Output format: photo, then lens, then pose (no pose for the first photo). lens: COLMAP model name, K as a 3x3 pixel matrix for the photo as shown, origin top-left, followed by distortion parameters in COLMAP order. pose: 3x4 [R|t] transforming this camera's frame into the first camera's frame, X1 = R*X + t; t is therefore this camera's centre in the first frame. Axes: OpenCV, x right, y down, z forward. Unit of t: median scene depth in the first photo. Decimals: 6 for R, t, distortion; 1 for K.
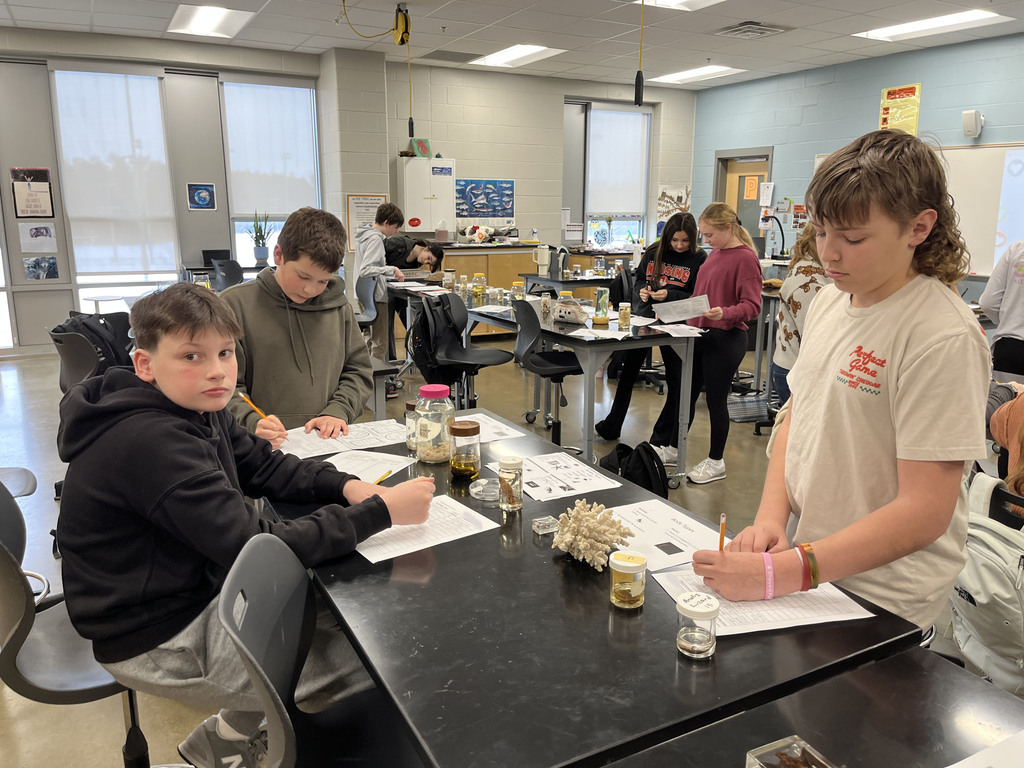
lens RADIAL K [[780.6, 0, 521.9], [0, 780.6, 382.8], [0, 0, 1]] dist [0.035857, -0.057045]
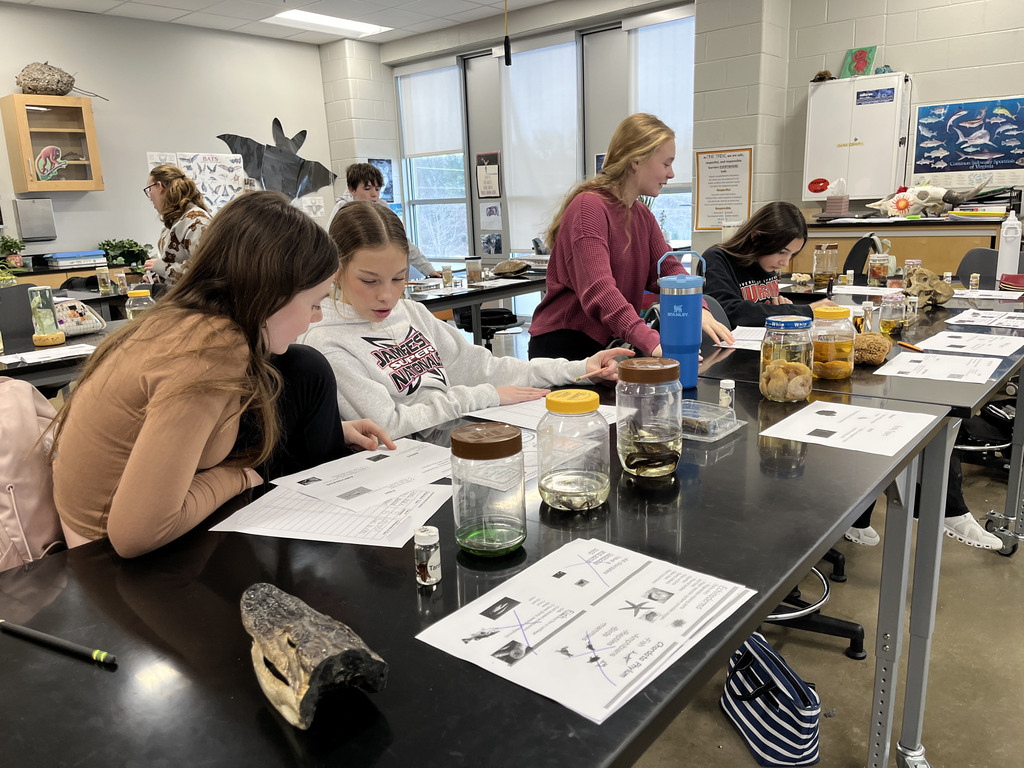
lens RADIAL K [[780.6, 0, 512.5], [0, 780.6, 382.1], [0, 0, 1]] dist [0.035857, -0.057045]
pose [[0.361198, 0.187163, -0.913513, 0.381012], [-0.159326, 0.977631, 0.137303, -0.096336], [0.918777, 0.095953, 0.382938, 0.538211]]
